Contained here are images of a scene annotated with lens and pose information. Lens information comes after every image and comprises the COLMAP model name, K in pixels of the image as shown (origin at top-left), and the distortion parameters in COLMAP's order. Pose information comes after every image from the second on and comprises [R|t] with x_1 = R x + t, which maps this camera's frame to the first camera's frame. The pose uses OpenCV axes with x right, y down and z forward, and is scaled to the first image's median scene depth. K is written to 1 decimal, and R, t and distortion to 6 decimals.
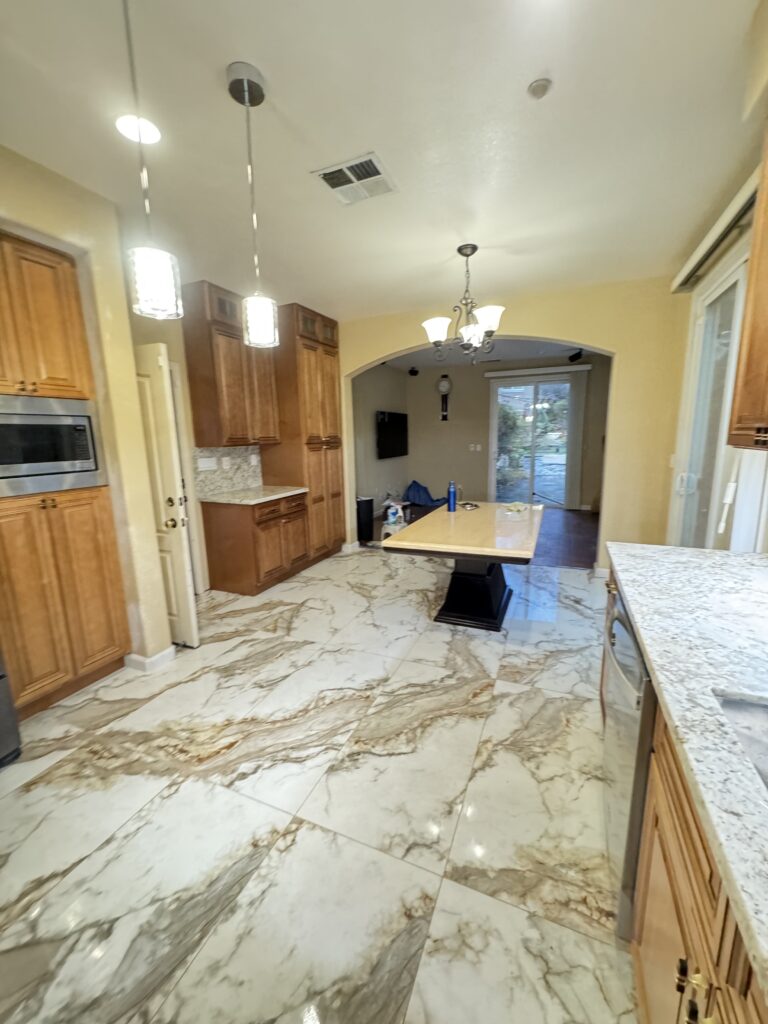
lens RADIAL K [[407.3, 0, 385.9], [0, 407.3, 510.1], [0, 0, 1]] dist [-0.005273, 0.000770]
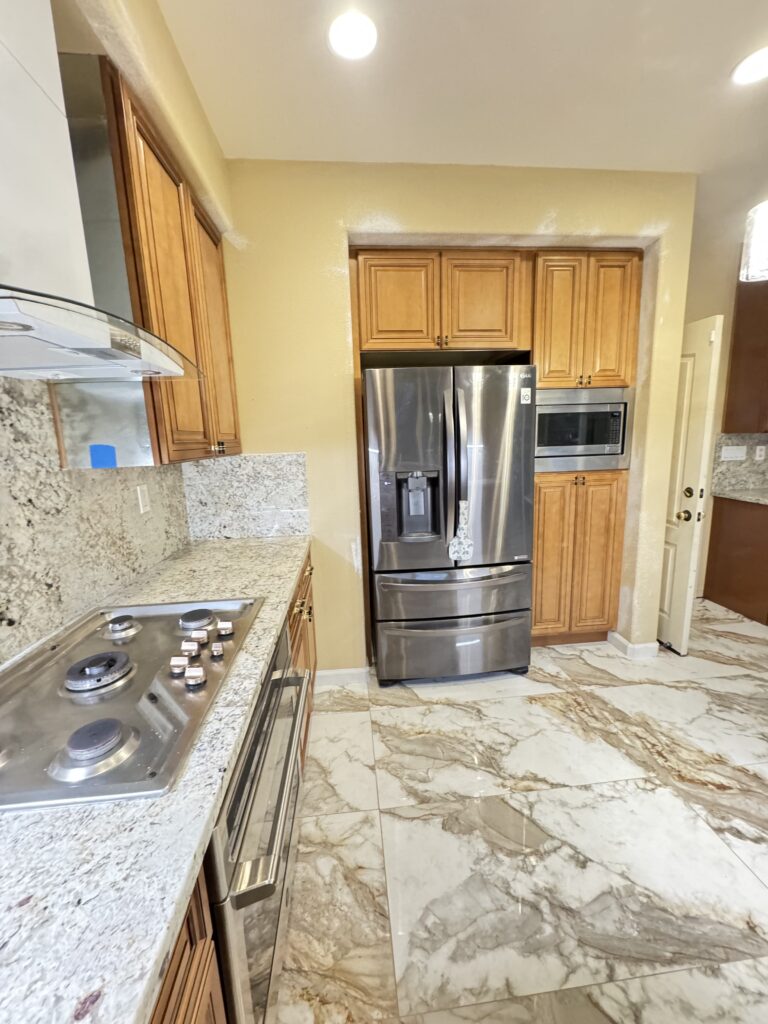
lens RADIAL K [[407.3, 0, 385.2], [0, 407.3, 509.9], [0, 0, 1]] dist [-0.005273, 0.000770]
pose [[0.481029, 0.164460, -0.861141, -0.079430], [-0.136216, 0.984339, 0.111899, 0.011587], [0.866058, 0.063474, 0.495897, -0.055915]]
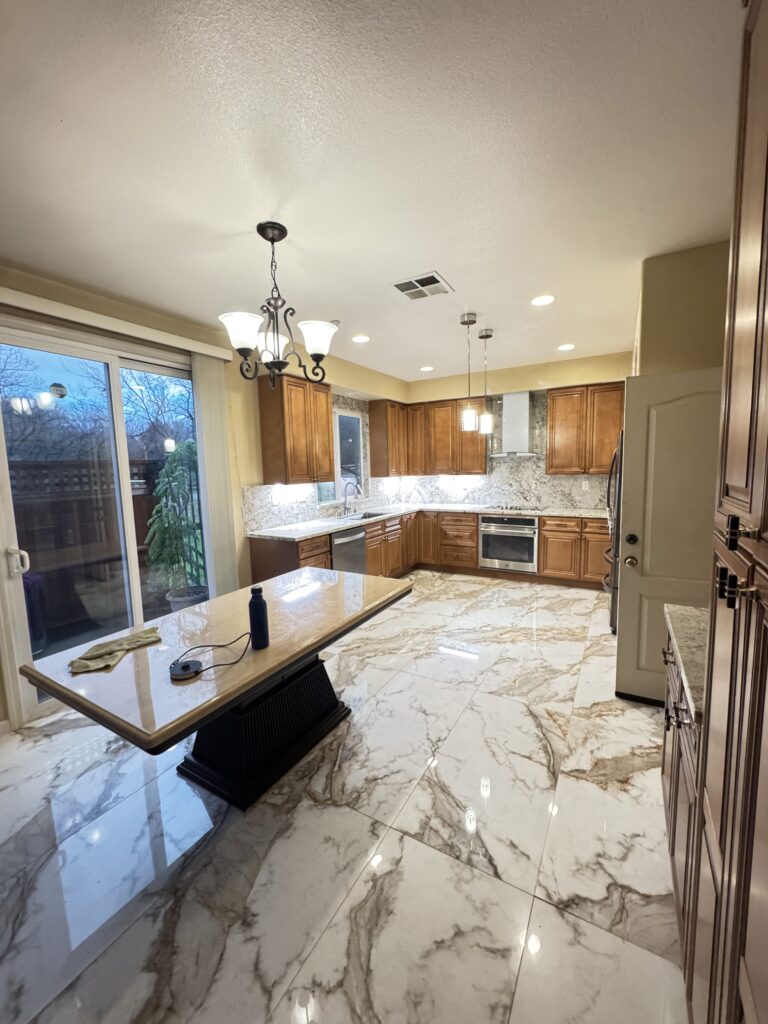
lens RADIAL K [[407.3, 0, 385.1], [0, 407.3, 510.1], [0, 0, 1]] dist [-0.005273, 0.000770]
pose [[-0.991155, 0.035056, 0.127996, -0.098103], [0.070061, 0.957345, 0.280326, -0.486120], [-0.112709, 0.286814, -0.951333, 2.427276]]
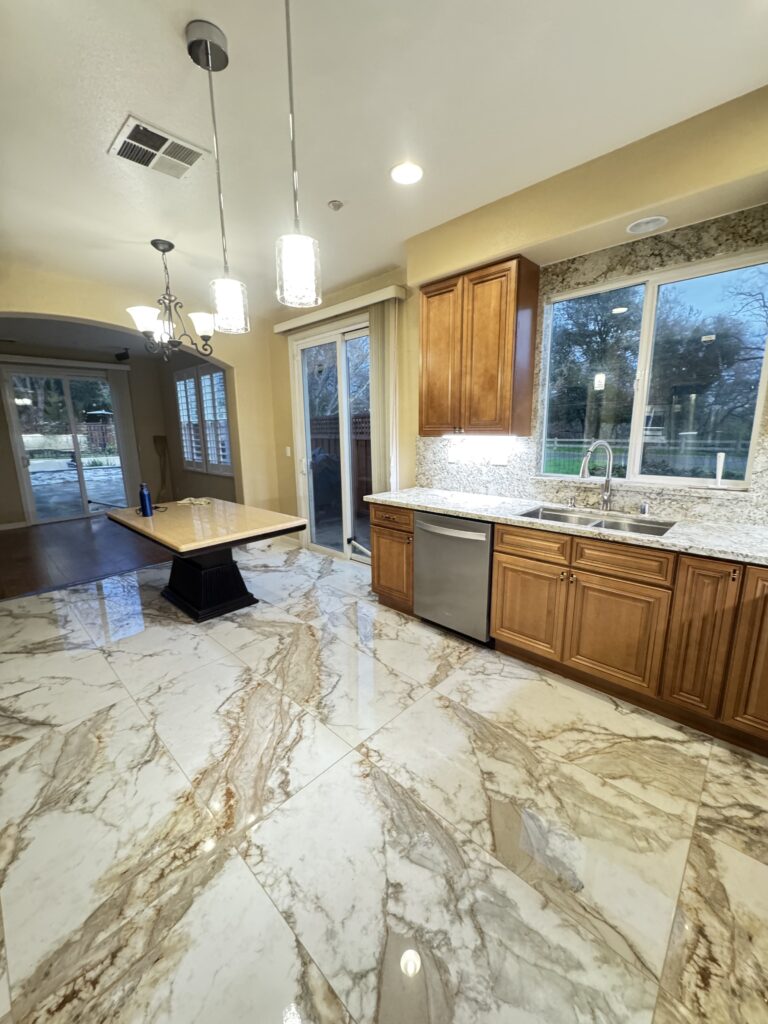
lens RADIAL K [[407.3, 0, 385.6], [0, 407.3, 509.7], [0, 0, 1]] dist [-0.005273, 0.000770]
pose [[0.350634, -0.167302, 0.921447, -0.854510], [0.174577, 0.978344, 0.111202, -0.033669], [-0.920097, 0.121872, 0.372248, 0.283226]]
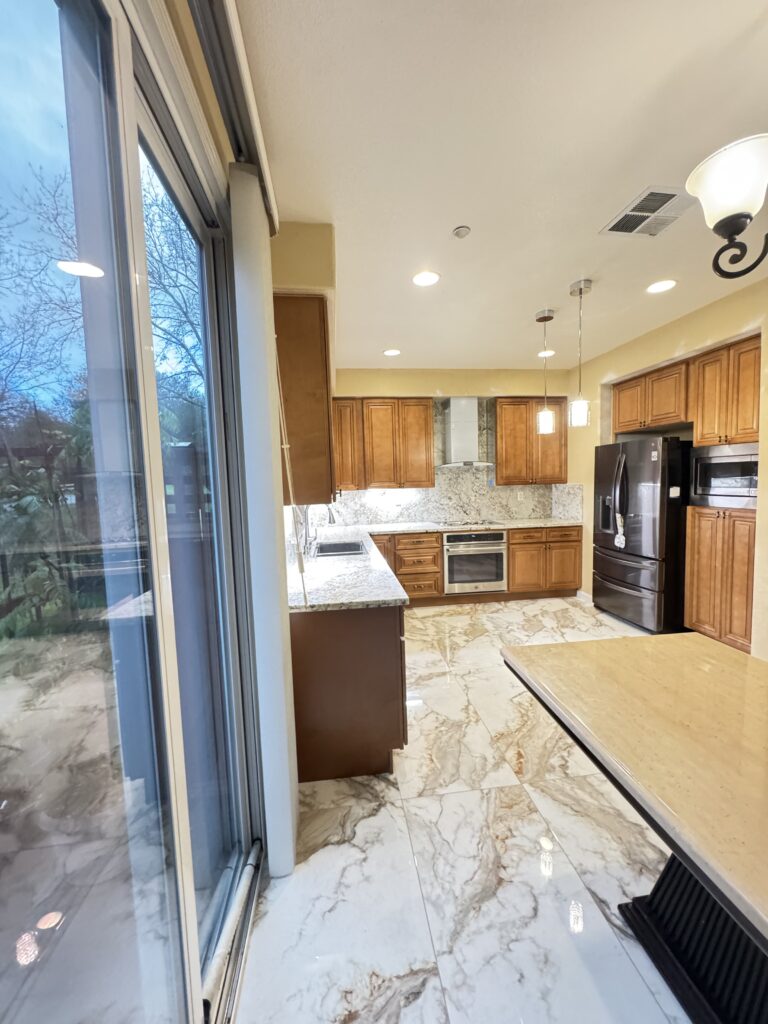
lens RADIAL K [[407.3, 0, 385.0], [0, 407.3, 509.9], [0, 0, 1]] dist [-0.005273, 0.000770]
pose [[-0.861573, 0.088440, -0.499871, 0.972216], [-0.039947, 0.969841, 0.240442, -0.339735], [0.506060, 0.227127, -0.832055, 1.588897]]
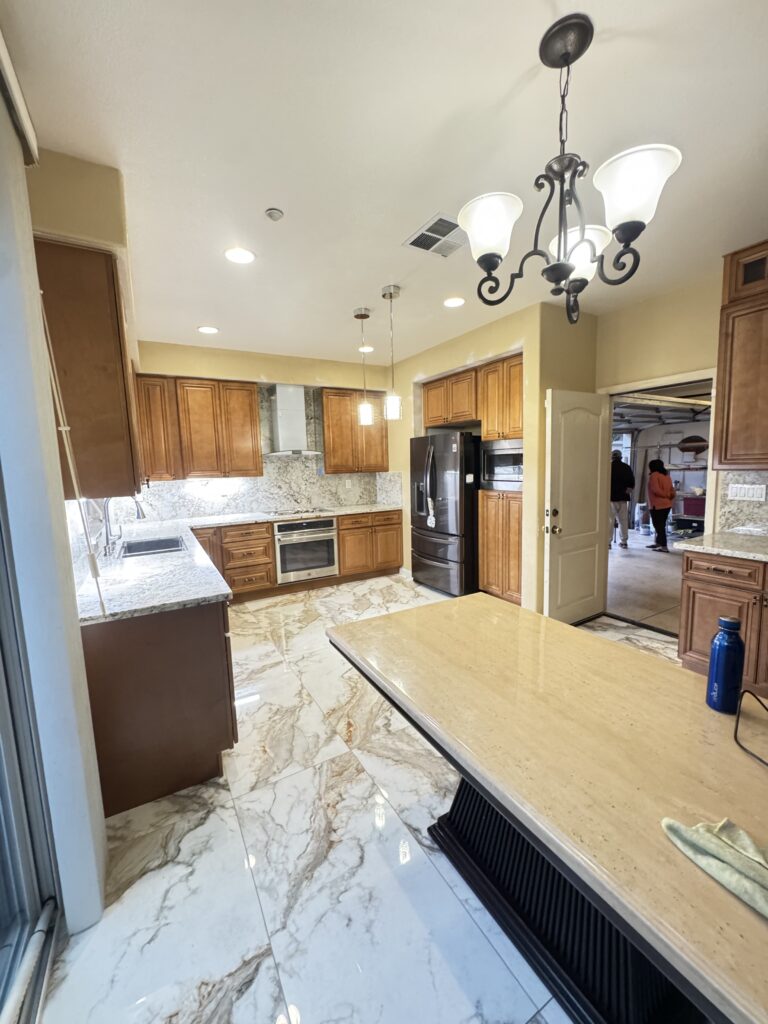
lens RADIAL K [[407.3, 0, 385.1], [0, 407.3, 509.9], [0, 0, 1]] dist [-0.005273, 0.000770]
pose [[-0.597106, 0.133274, -0.791014, 0.959088], [-0.100973, 0.965771, 0.238939, -0.343540], [0.795782, 0.222543, -0.563210, 1.616993]]
